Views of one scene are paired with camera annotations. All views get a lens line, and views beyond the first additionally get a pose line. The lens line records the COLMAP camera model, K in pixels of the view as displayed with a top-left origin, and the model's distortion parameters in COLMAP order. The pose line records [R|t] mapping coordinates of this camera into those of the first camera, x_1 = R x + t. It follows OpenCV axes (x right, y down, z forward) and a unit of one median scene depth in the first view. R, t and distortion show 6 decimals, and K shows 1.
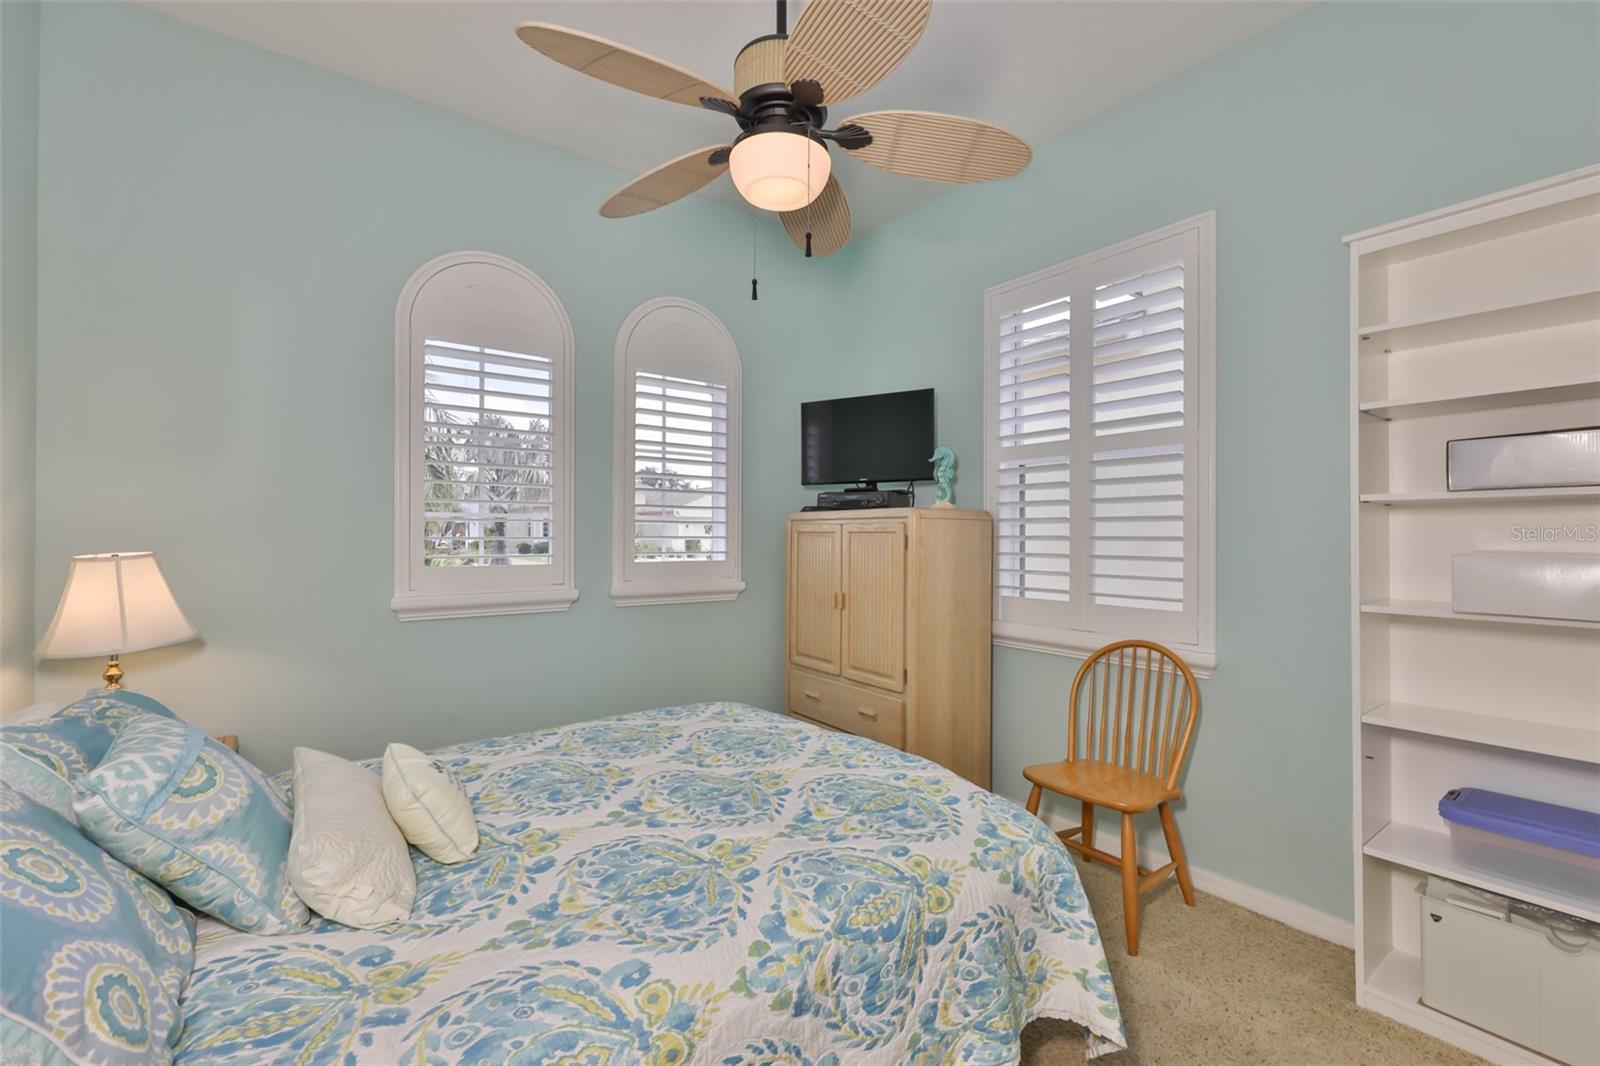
lens RADIAL K [[688.9, 0, 801.2], [0, 688.9, 540.1], [0, 0, 1]] dist [0.000480, 0.000015]
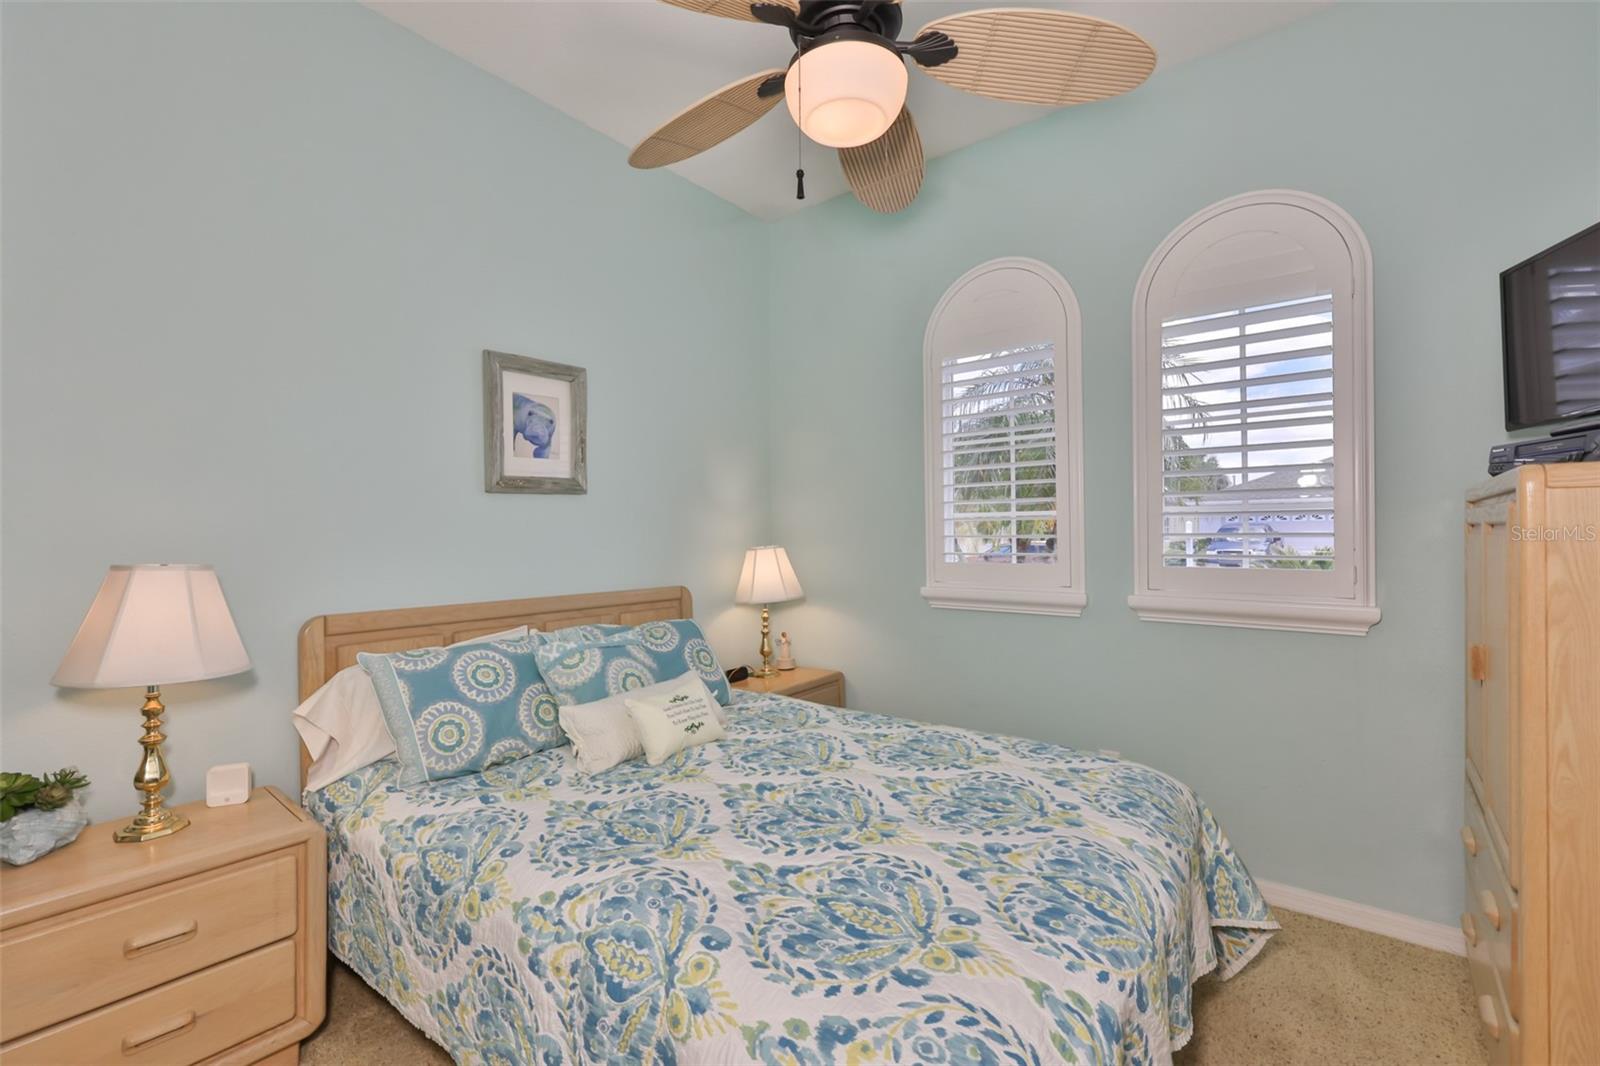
lens RADIAL K [[683.6, 0, 796.8], [0, 683.6, 538.3], [0, 0, 1]] dist [-0.004169, 0.000220]
pose [[0.237175, 0.000405, -0.971467, 0.627260], [0.002380, 0.999997, 0.000997, -0.002846], [0.971464, -0.002549, 0.237173, 0.624757]]
